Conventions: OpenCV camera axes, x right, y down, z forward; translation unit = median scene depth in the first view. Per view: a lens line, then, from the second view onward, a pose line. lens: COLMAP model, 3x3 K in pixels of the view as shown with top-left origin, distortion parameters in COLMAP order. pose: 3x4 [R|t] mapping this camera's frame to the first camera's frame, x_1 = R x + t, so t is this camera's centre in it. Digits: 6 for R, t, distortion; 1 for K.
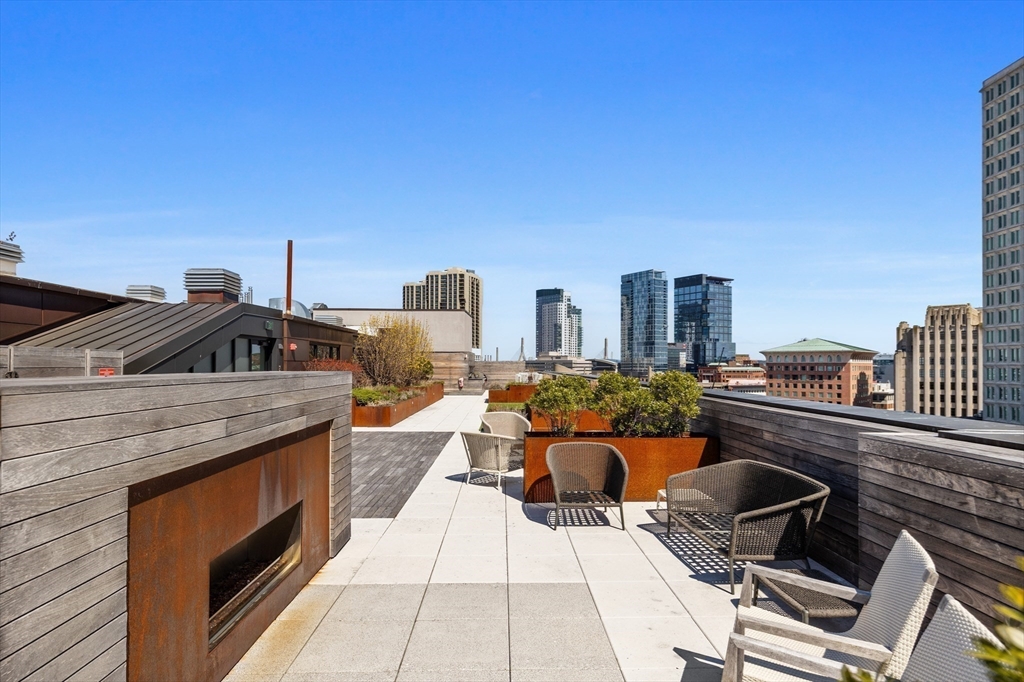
lens RADIAL K [[529.0, 0, 512.2], [0, 529.0, 362.0], [0, 0, 1]] dist [0.000347, 0.000014]
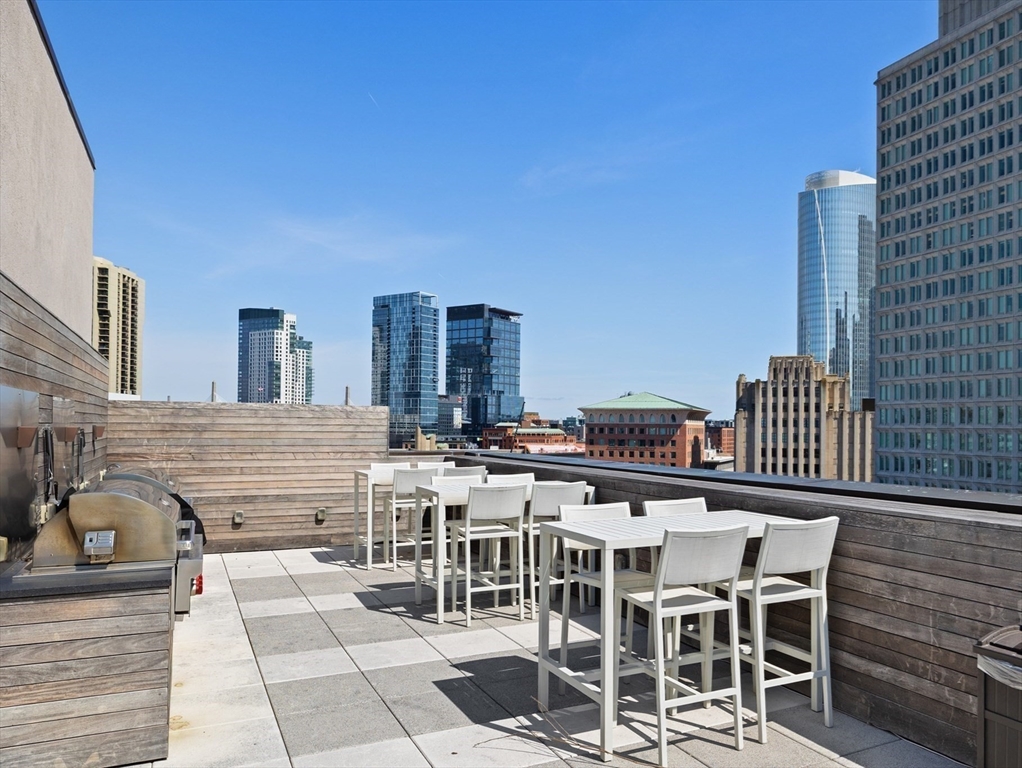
lens RADIAL K [[625.1, 0, 511.9], [0, 625.1, 420.6], [0, 0, 1]] dist [-0.001604, 0.000321]
pose [[0.887732, 0.010610, 0.460239, -0.016390], [-0.010283, 0.999942, -0.003217, 0.001838], [-0.460246, -0.001877, 0.887789, 0.285751]]
